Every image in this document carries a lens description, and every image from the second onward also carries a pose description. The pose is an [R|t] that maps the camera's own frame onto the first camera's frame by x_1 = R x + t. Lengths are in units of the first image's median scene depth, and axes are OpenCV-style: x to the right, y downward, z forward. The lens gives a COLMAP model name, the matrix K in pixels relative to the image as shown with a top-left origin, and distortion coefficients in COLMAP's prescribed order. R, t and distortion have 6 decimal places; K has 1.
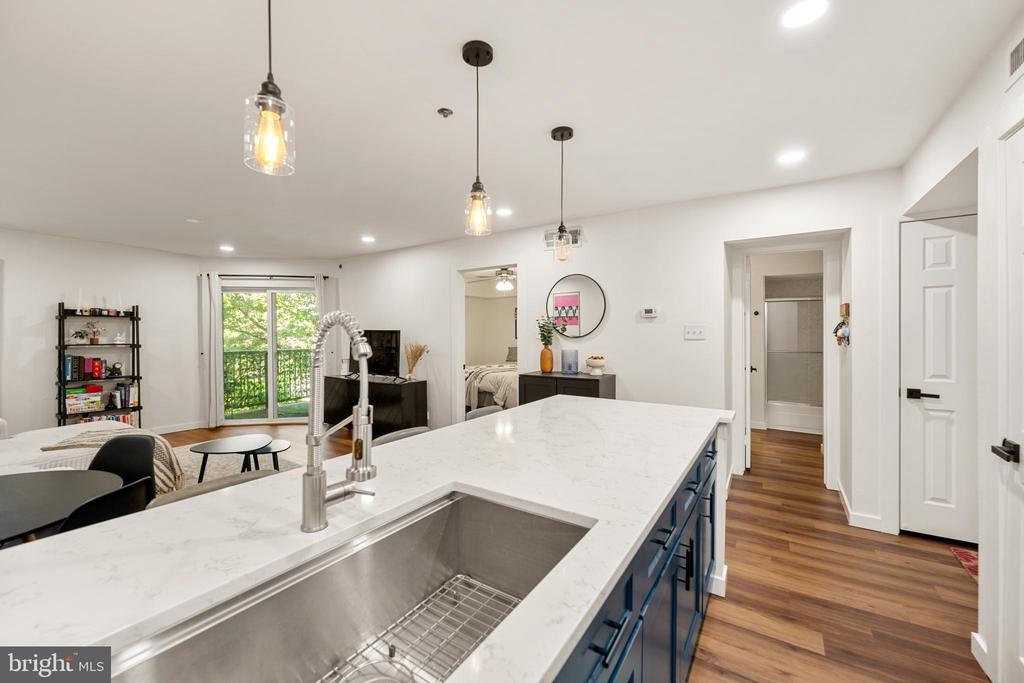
lens RADIAL K [[409.0, 0, 510.9], [0, 409.0, 332.7], [0, 0, 1]] dist [-0.002828, -0.000097]
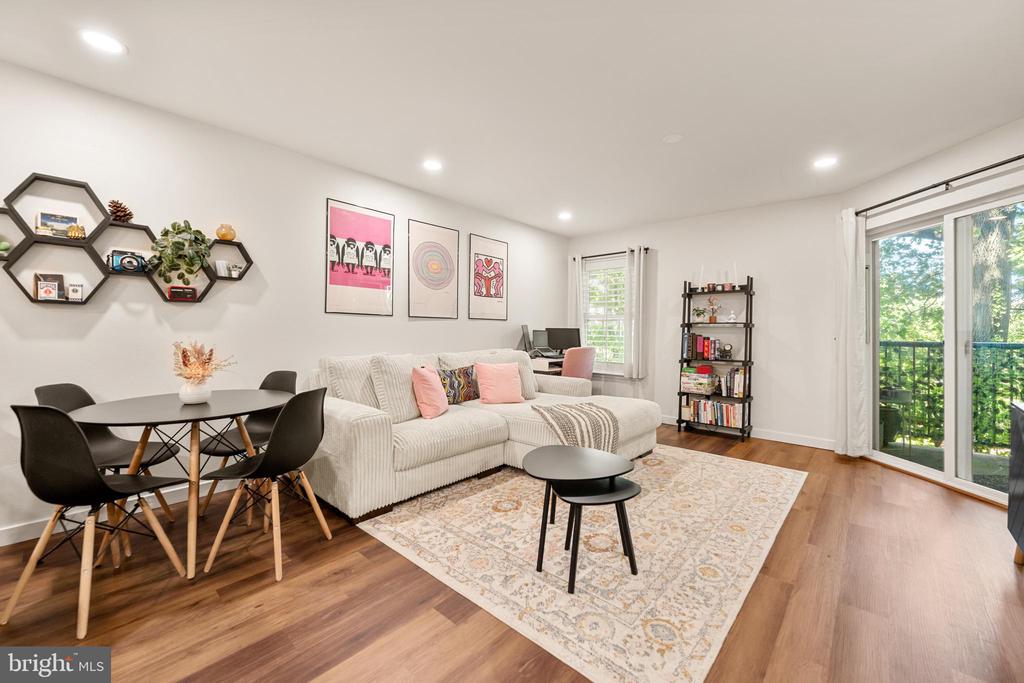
lens RADIAL K [[409.0, 0, 510.9], [0, 409.0, 332.7], [0, 0, 1]] dist [-0.002828, -0.000097]
pose [[-0.152783, 0.001867, -0.988258, -0.028404], [-0.006754, 0.999973, 0.002933, 0.053271], [0.988237, 0.007123, -0.152766, 0.718591]]
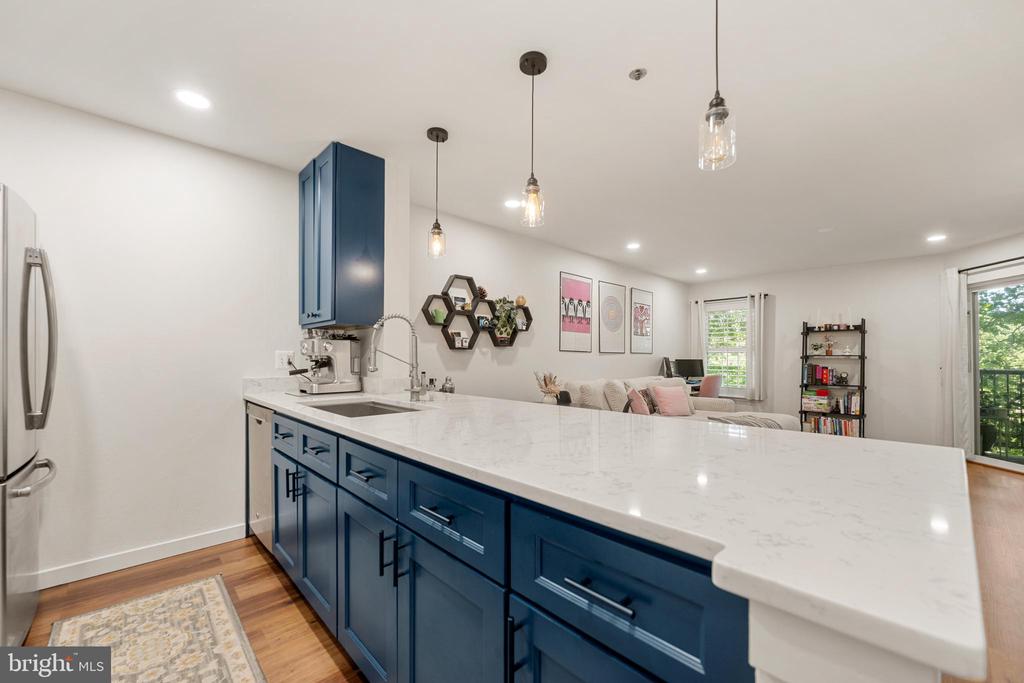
lens RADIAL K [[412.7, 0, 510.2], [0, 412.7, 357.5], [0, 0, 1]] dist [-0.002206, -0.000011]
pose [[-0.238284, -0.004347, -0.971186, 0.350607], [-0.002490, 0.999989, -0.003865, 0.043055], [0.971192, 0.001497, -0.238293, 0.416468]]
